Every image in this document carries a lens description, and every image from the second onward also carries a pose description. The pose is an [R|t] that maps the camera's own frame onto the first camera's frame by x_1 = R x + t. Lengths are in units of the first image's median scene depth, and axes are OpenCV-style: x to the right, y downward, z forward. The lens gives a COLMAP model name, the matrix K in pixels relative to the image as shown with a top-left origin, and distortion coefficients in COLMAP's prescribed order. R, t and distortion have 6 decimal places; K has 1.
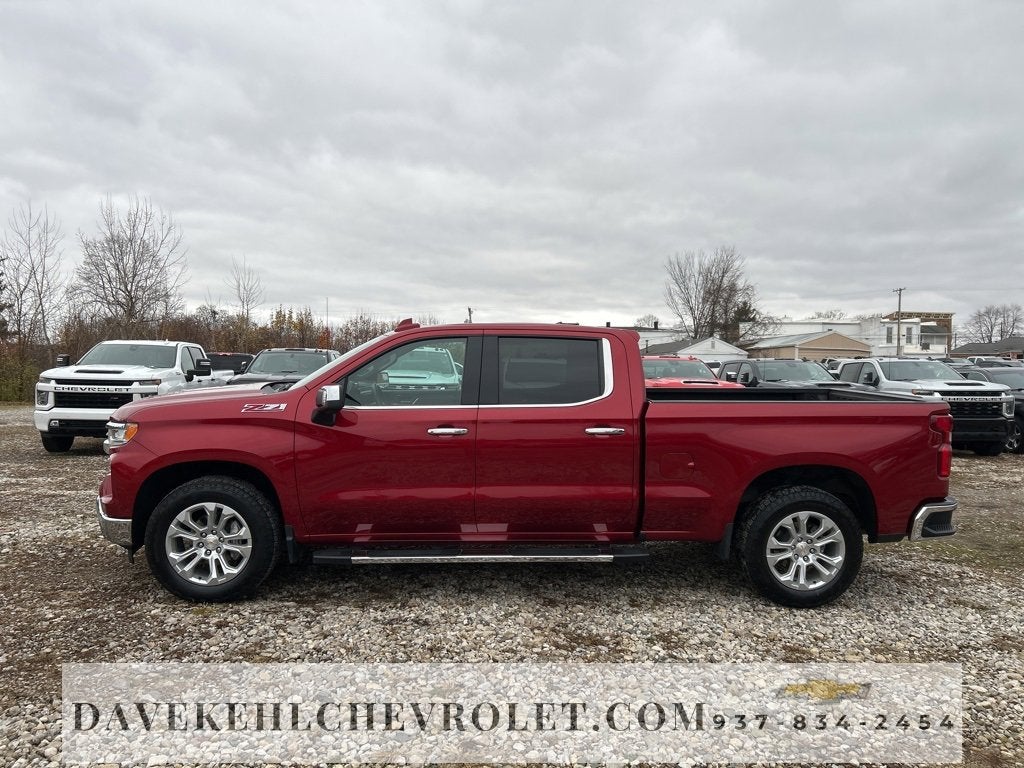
lens RADIAL K [[765.0, 0, 508.6], [0, 765.0, 380.3], [0, 0, 1]] dist [0.047900, -0.049964]
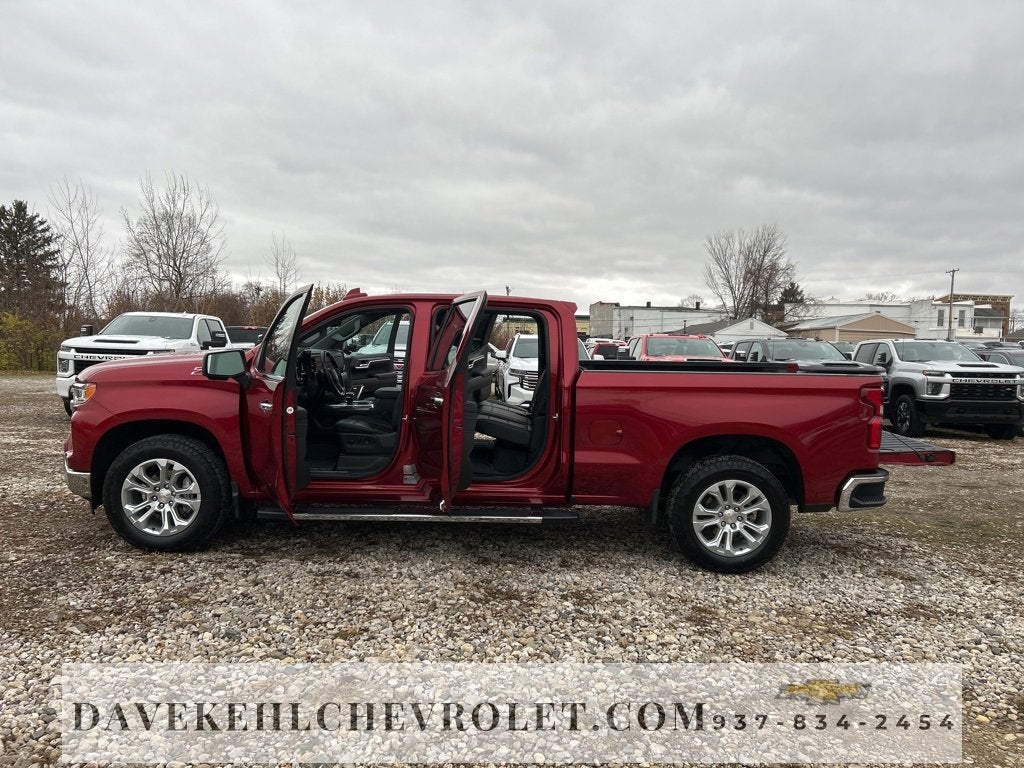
lens RADIAL K [[765.0, 0, 513.1], [0, 765.0, 382.8], [0, 0, 1]] dist [0.047900, -0.049964]
pose [[0.998360, 0.015252, -0.055180, 0.148650], [-0.013610, 0.999457, 0.030024, 0.014277], [0.055608, -0.029224, 0.998025, -0.033612]]
